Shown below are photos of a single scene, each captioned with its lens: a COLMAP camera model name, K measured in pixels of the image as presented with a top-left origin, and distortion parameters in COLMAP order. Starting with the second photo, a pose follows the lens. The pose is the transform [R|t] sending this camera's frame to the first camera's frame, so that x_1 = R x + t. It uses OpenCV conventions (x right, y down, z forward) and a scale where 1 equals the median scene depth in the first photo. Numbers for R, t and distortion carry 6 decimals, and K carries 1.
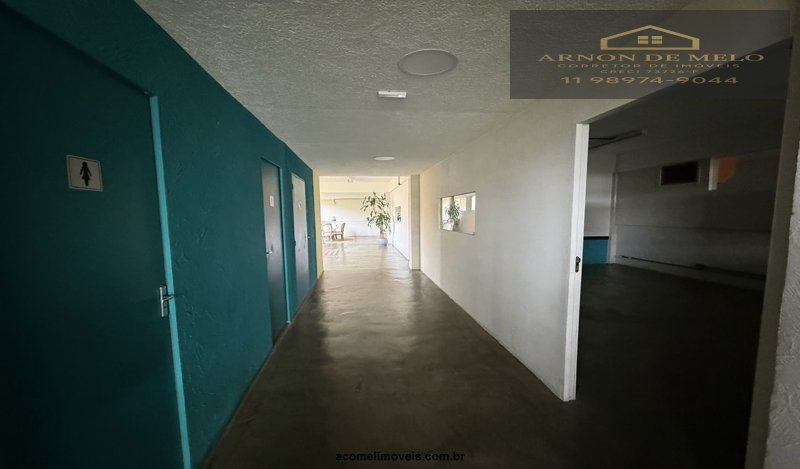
lens RADIAL K [[309.3, 0, 400.0], [0, 309.3, 234.5], [0, 0, 1]] dist [0.000783, 0.000087]
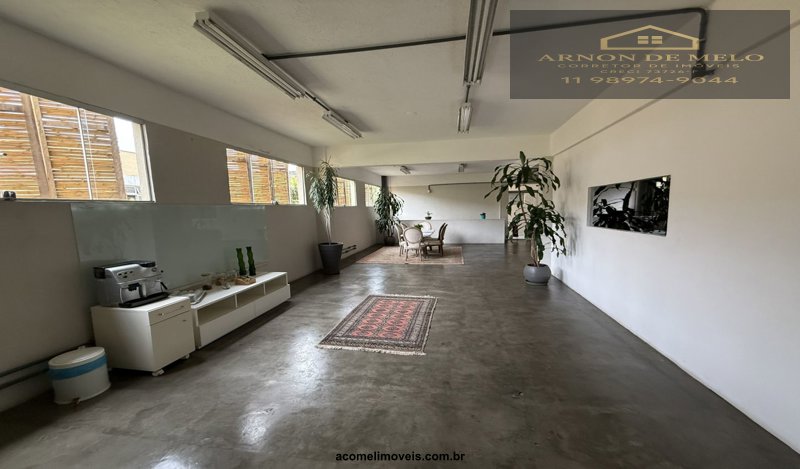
lens RADIAL K [[309.3, 0, 400.0], [0, 309.3, 234.5], [0, 0, 1]] dist [0.000783, 0.000087]
pose [[0.950432, 0.034870, -0.308970, -0.088787], [-0.029694, 0.999329, 0.021442, -0.028718], [0.309510, -0.011204, 0.950830, 0.468157]]
